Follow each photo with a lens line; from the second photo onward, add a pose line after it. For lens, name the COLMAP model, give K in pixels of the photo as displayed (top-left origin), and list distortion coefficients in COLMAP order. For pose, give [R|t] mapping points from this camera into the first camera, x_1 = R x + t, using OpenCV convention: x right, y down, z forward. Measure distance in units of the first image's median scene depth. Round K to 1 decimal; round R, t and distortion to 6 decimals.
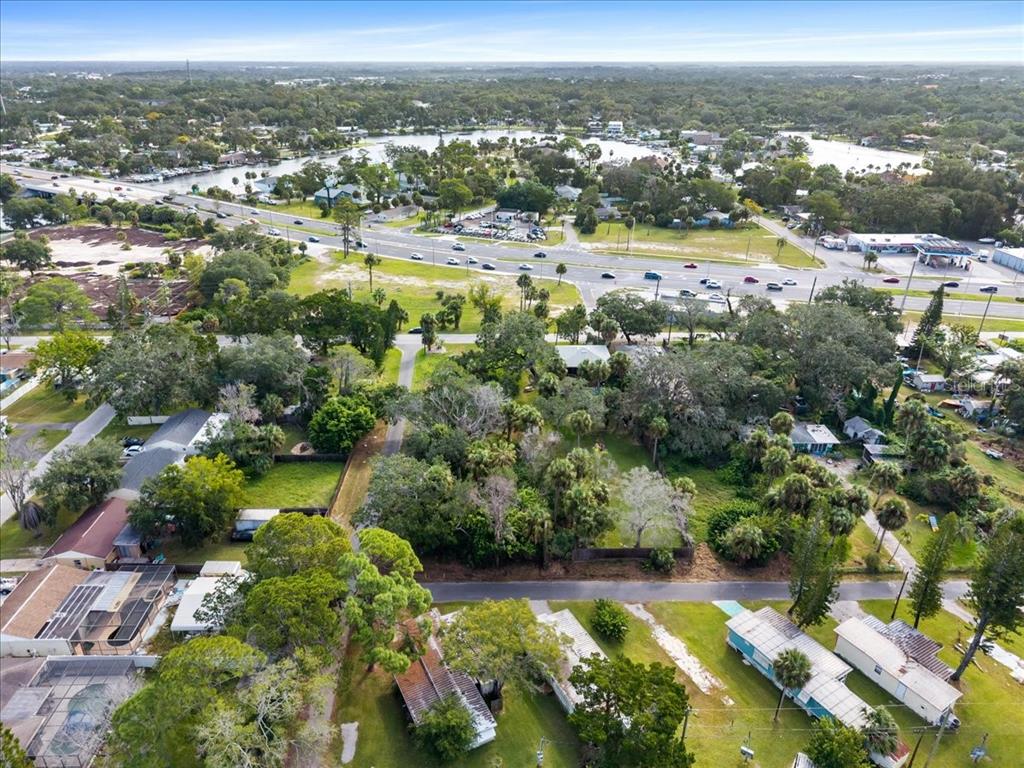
lens RADIAL K [[700.3, 0, 512.0], [0, 700.3, 384.0], [0, 0, 1]] dist [0.037703, -0.055469]
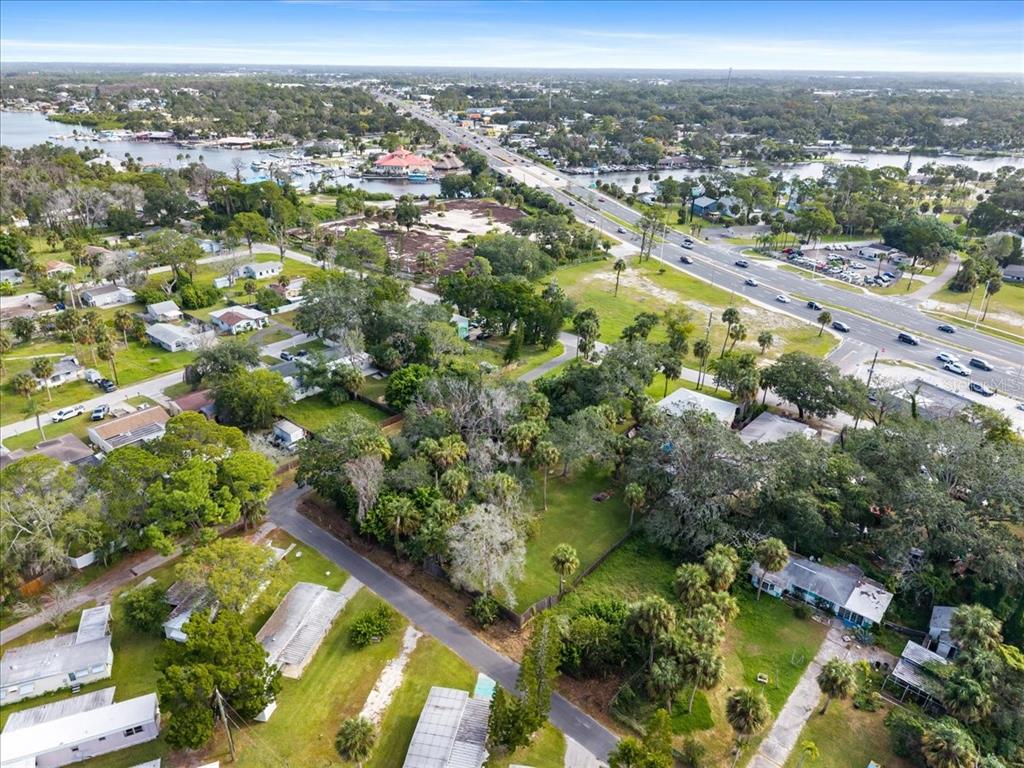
lens RADIAL K [[700.3, 0, 512.0], [0, 700.3, 384.0], [0, 0, 1]] dist [0.037703, -0.055469]
pose [[0.744186, 0.282814, -0.605148, 0.225566], [-0.289431, 0.953010, 0.089455, -0.039178], [0.602011, 0.108578, 0.791071, 0.085063]]
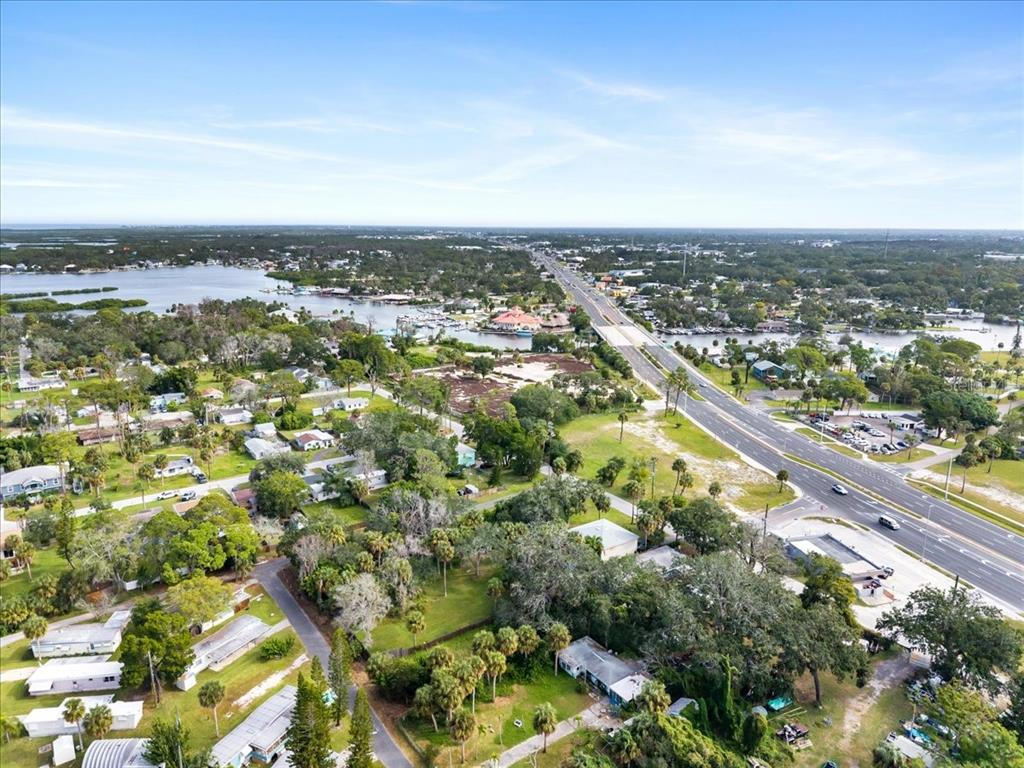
lens RADIAL K [[700.3, 0, 512.0], [0, 700.3, 384.0], [0, 0, 1]] dist [0.037703, -0.055469]
pose [[0.555794, 0.189552, -0.809421, 0.422805], [-0.354729, 0.934643, -0.024700, -0.088575], [0.751838, 0.300853, 0.586709, 0.100041]]
